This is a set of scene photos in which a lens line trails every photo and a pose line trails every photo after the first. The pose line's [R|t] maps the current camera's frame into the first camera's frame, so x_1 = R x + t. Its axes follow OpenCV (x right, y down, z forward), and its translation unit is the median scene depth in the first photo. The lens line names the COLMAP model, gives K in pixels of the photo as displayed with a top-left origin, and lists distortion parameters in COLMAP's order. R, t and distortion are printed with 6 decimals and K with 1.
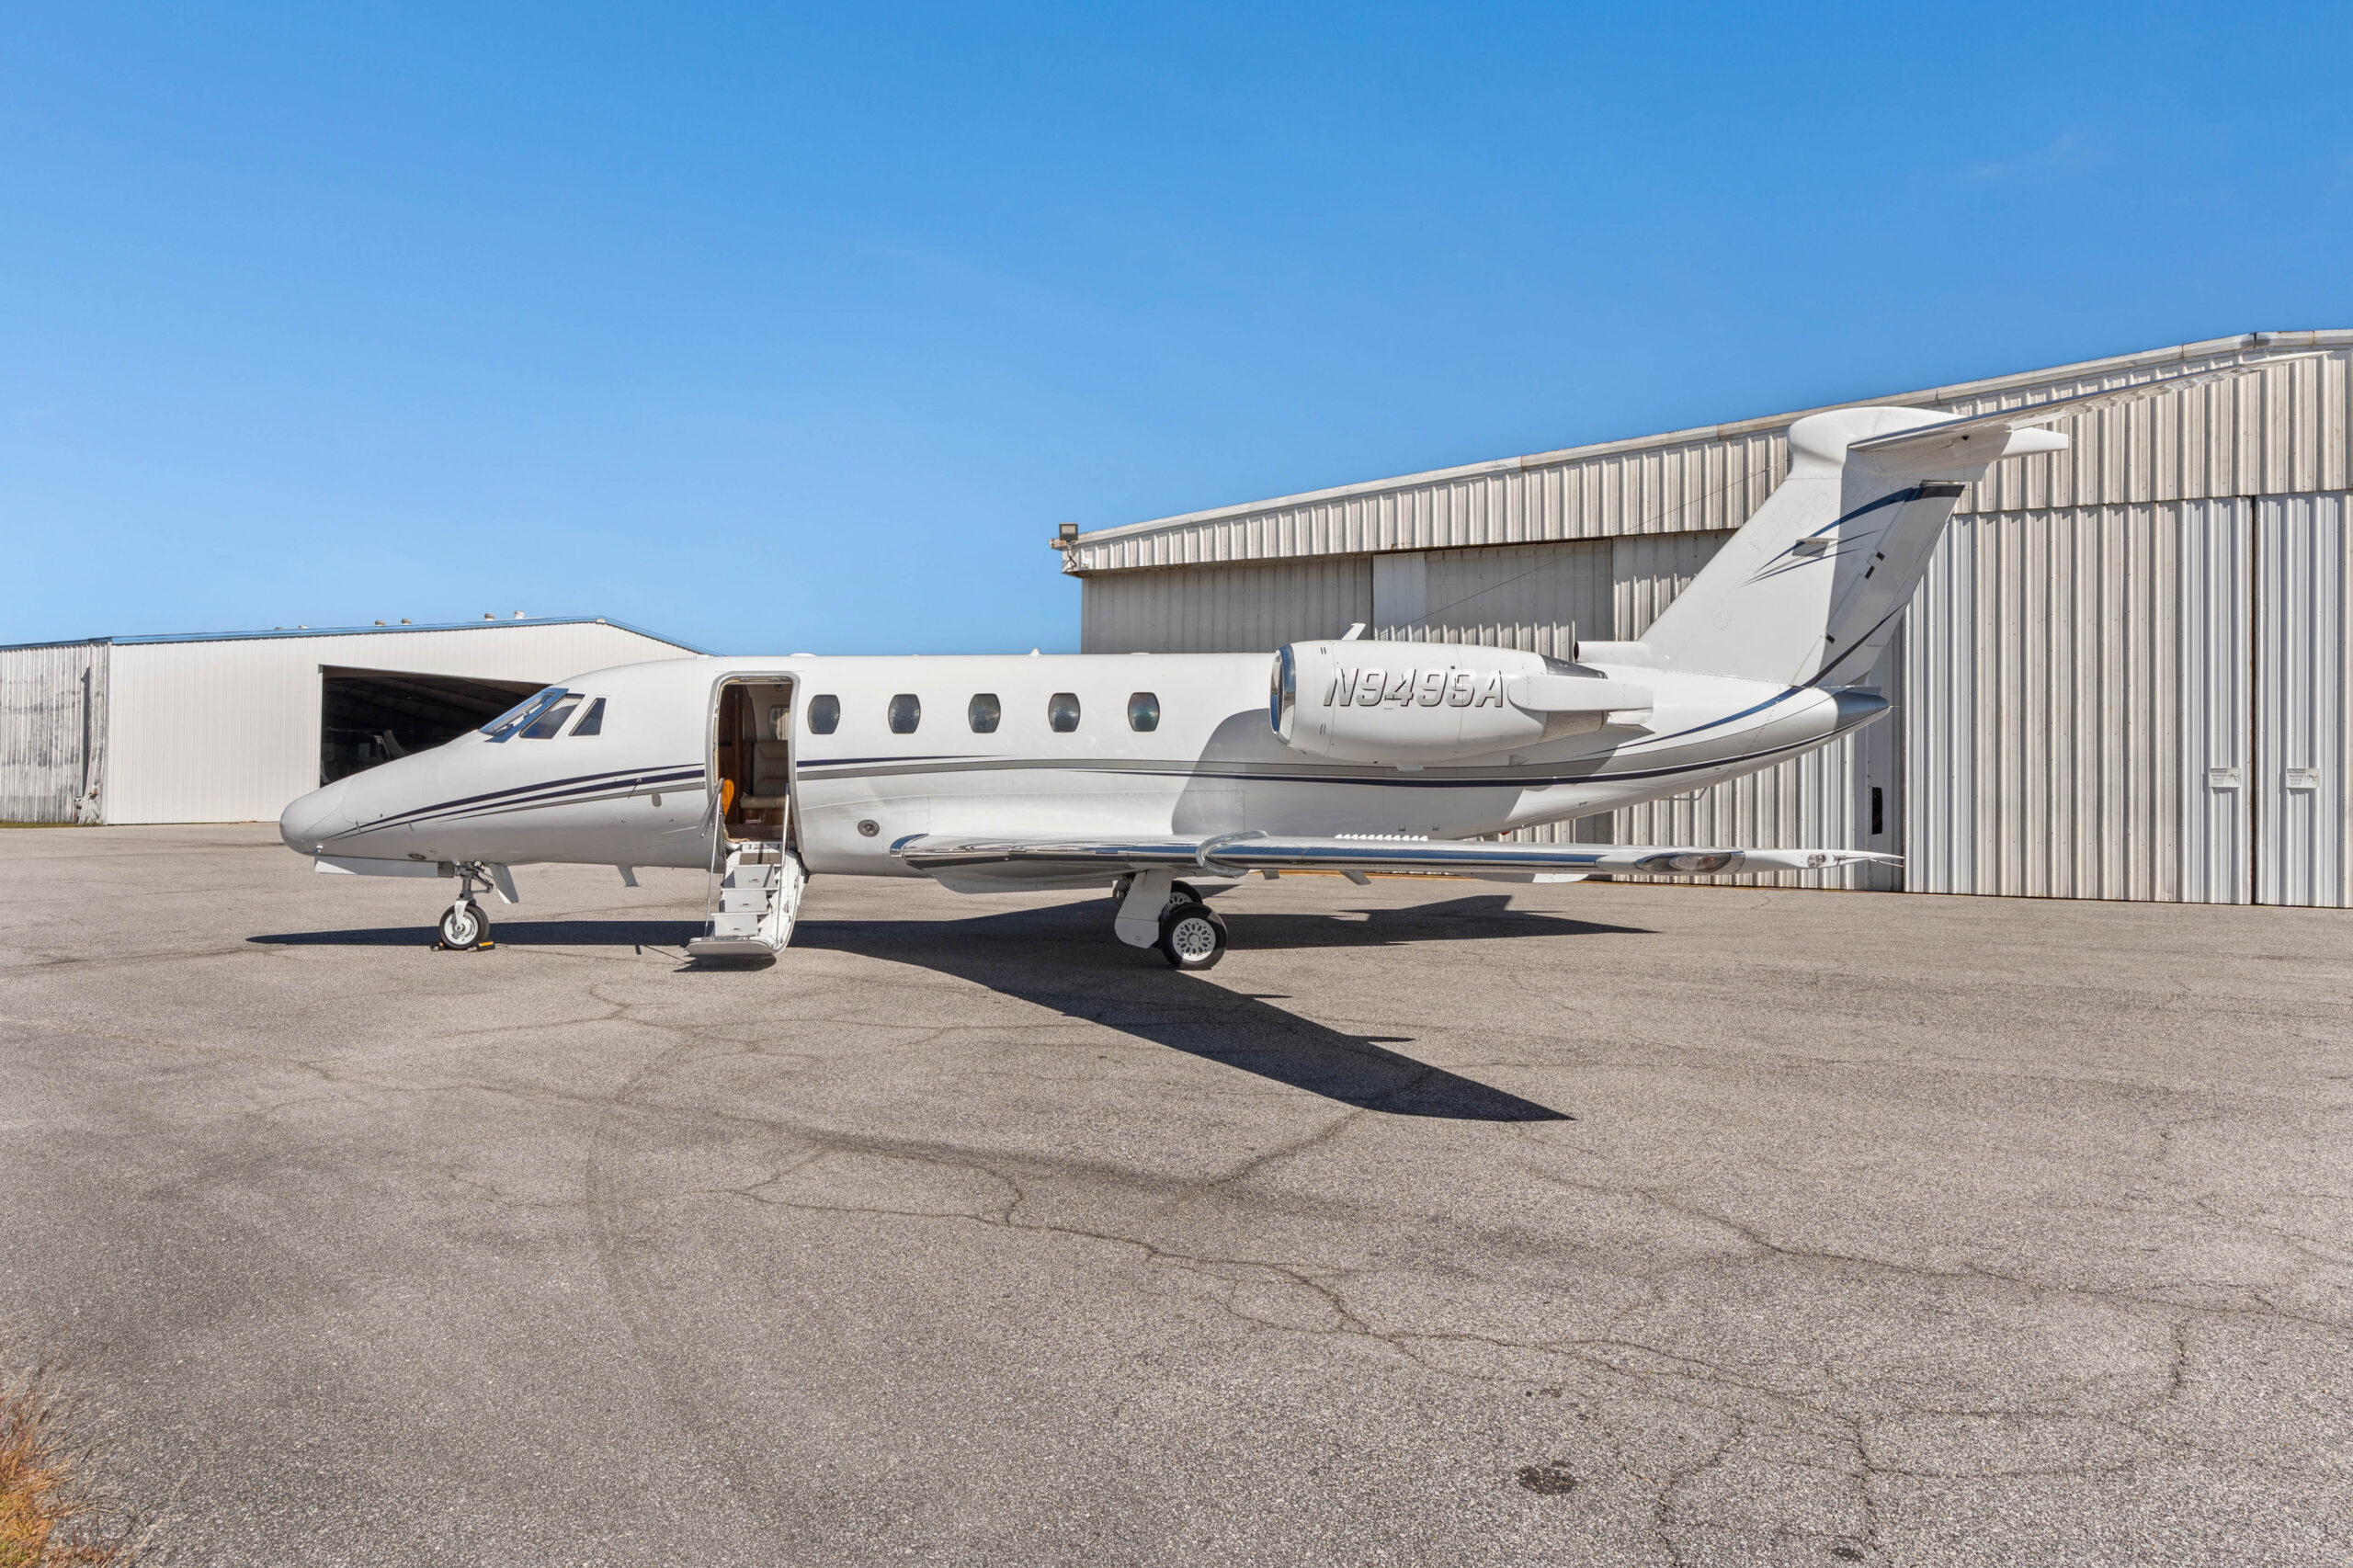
lens RADIAL K [[1485.3, 0, 1213.8], [0, 1485.3, 766.0], [0, 0, 1]] dist [-0.003043, 0.006026]
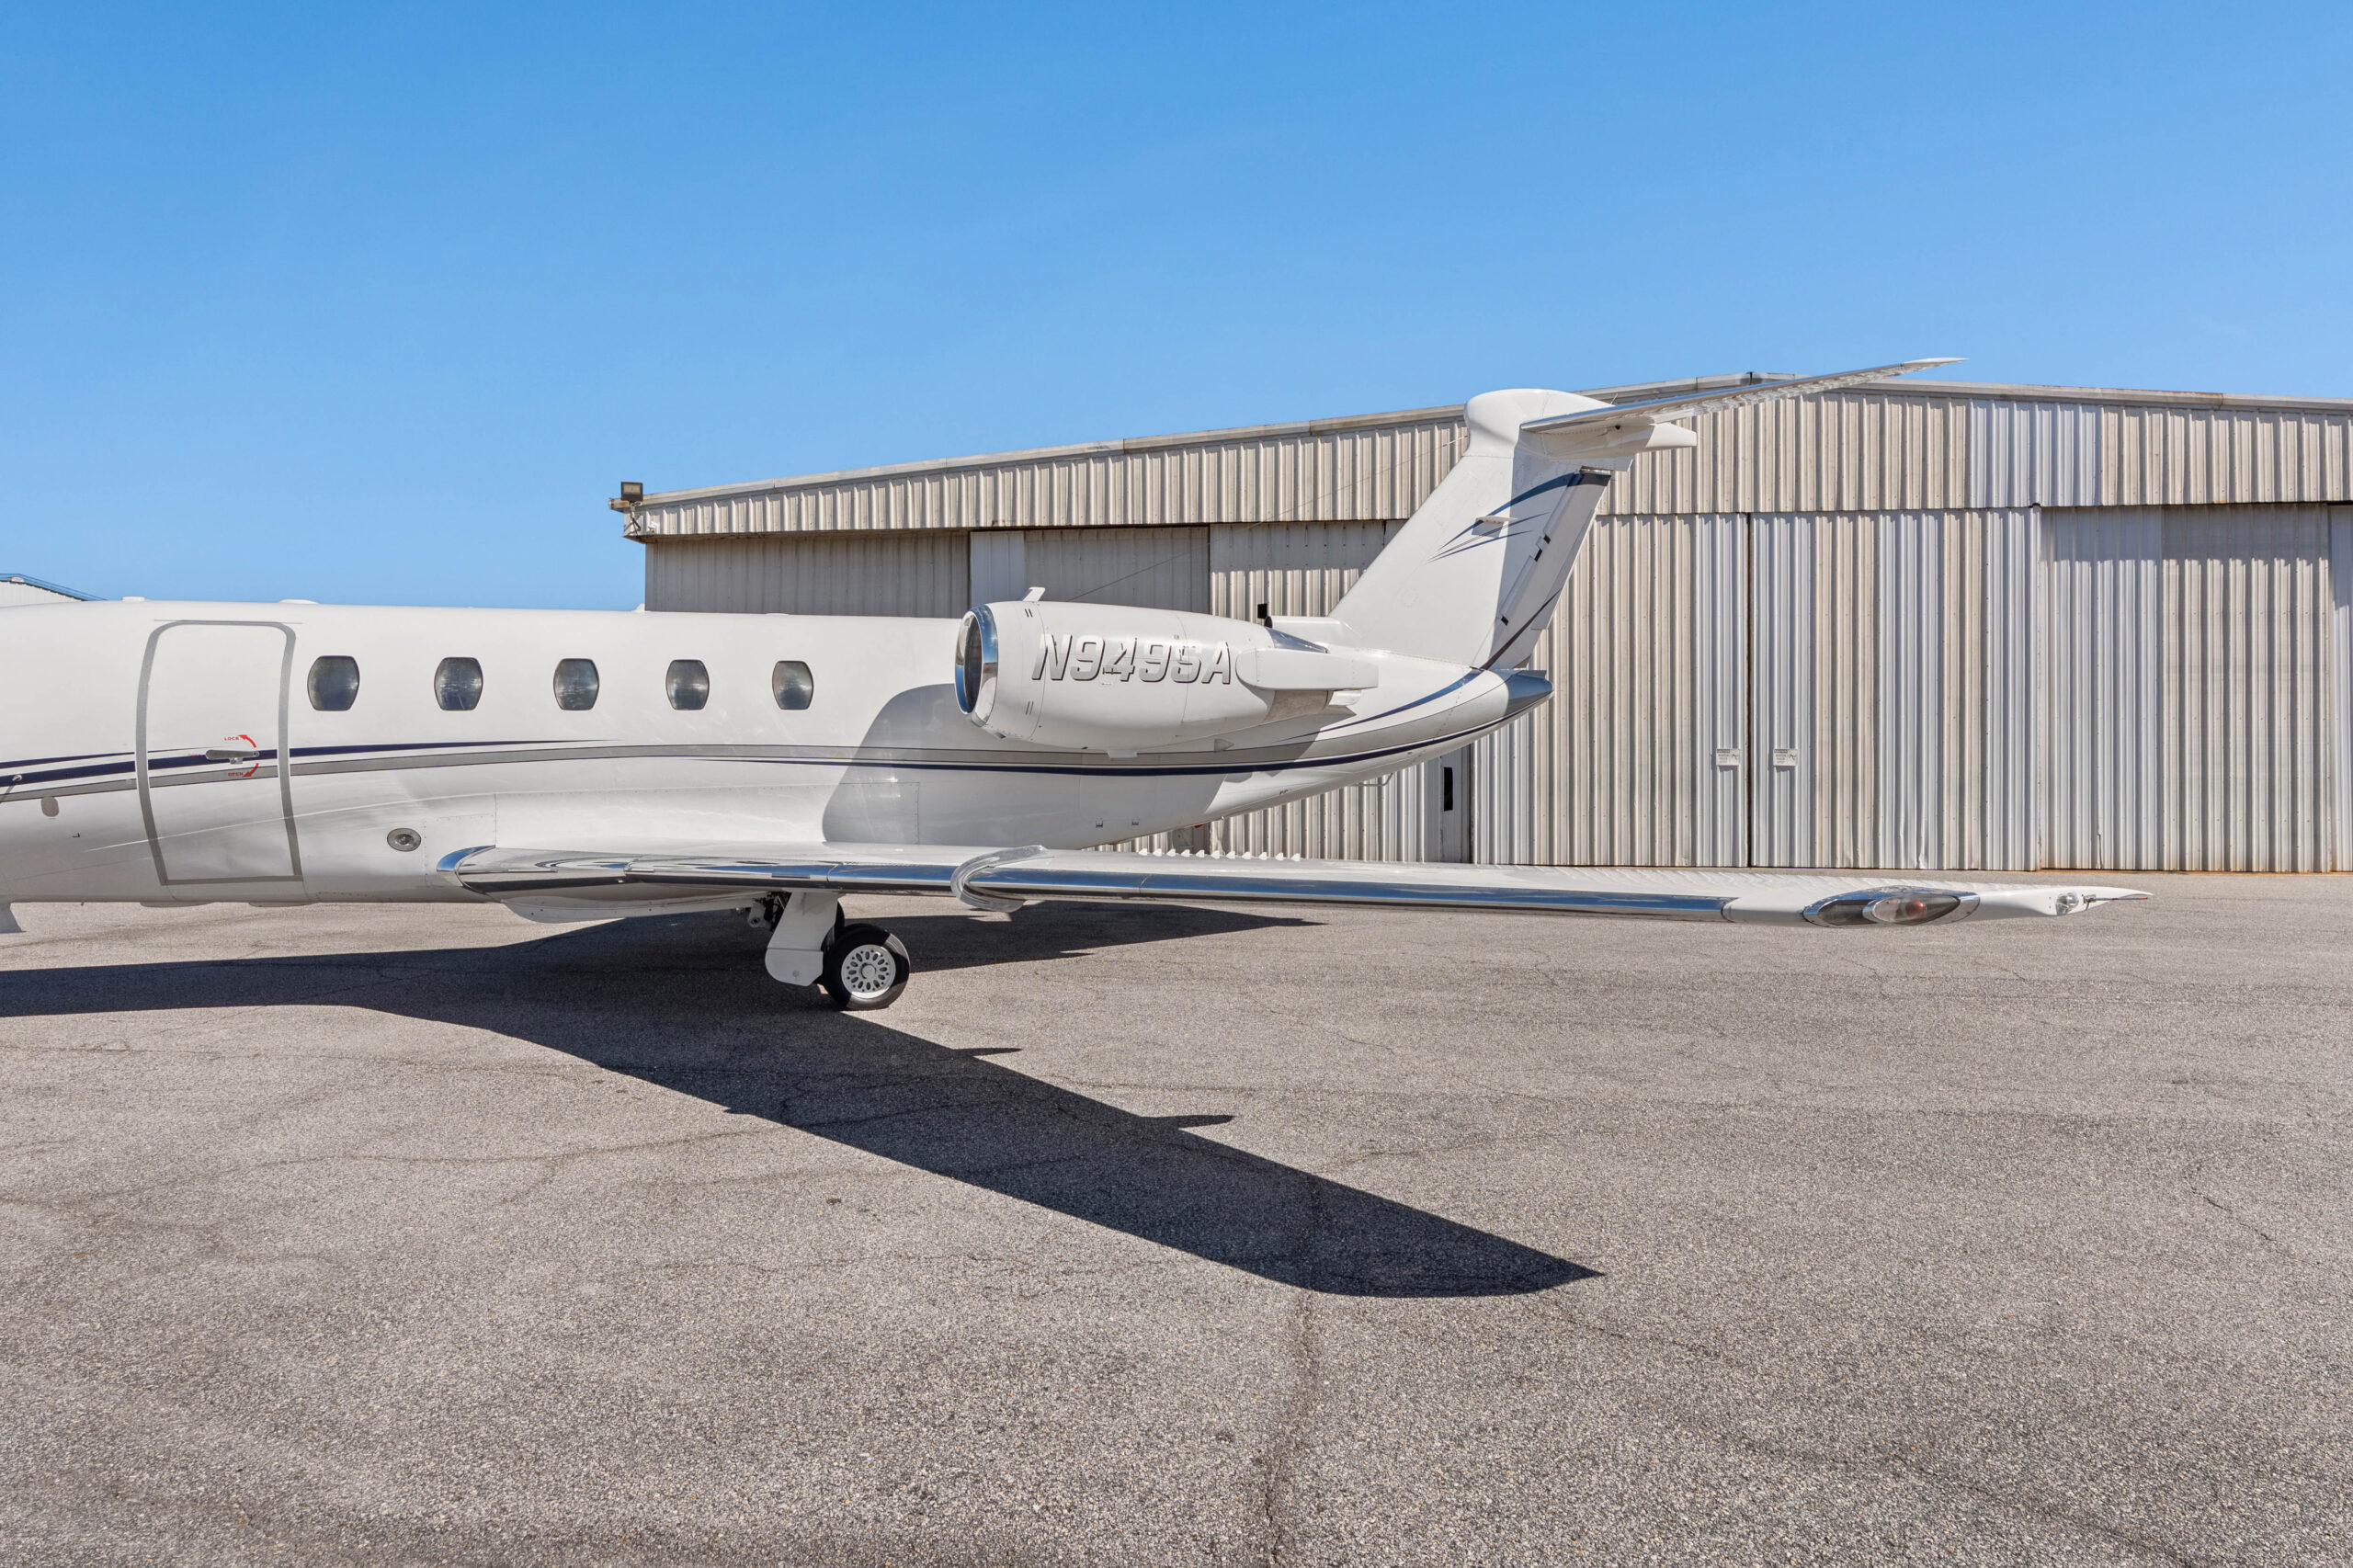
lens RADIAL K [[1317.2, 0, 1186.6], [0, 1317.2, 755.5], [0, 0, 1]] dist [-0.002962, 0.001714]
pose [[0.947144, -0.004743, 0.320774, -0.068024], [0.001786, 0.999953, 0.009512, -0.004806], [-0.320805, -0.008437, 0.947108, 0.236925]]
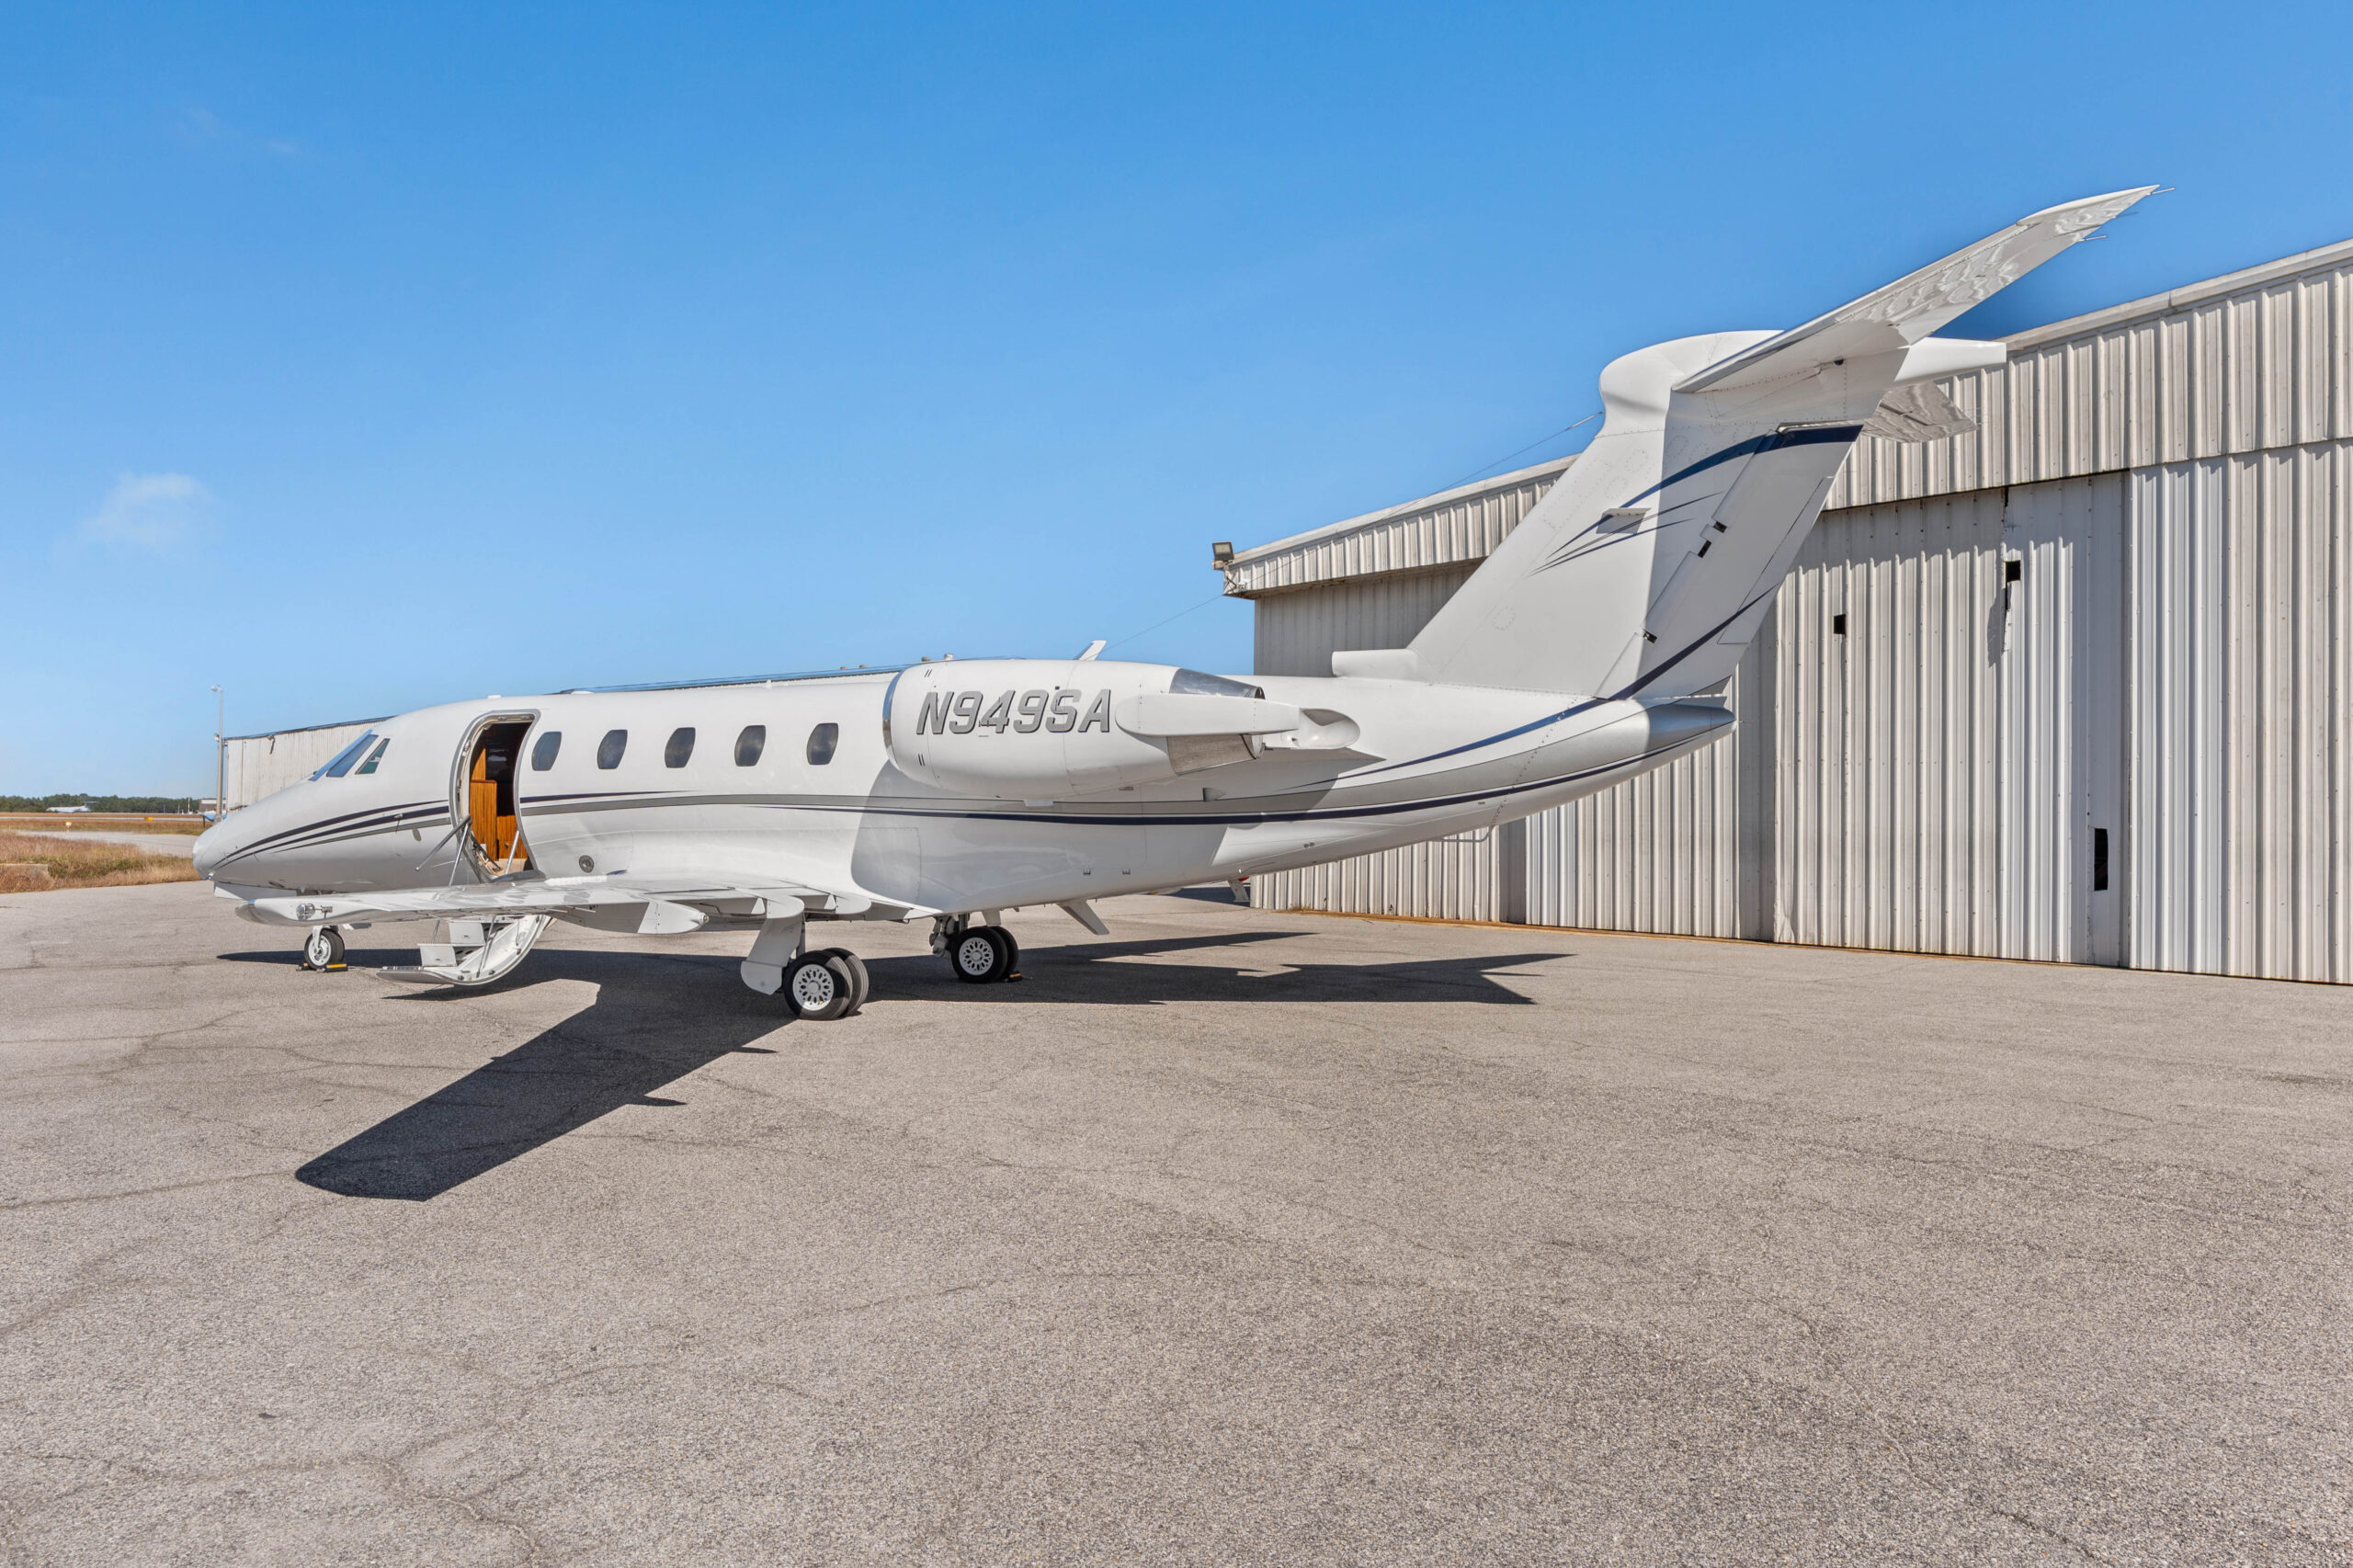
lens RADIAL K [[1584.4, 0, 1242.6], [0, 1584.4, 796.7], [0, 0, 1]] dist [0.000005, 0.004149]
pose [[0.935044, -0.002569, -0.354522, 0.512404], [0.001385, 0.999993, -0.003591, 0.001018], [0.354529, 0.002867, 0.935041, 0.145179]]
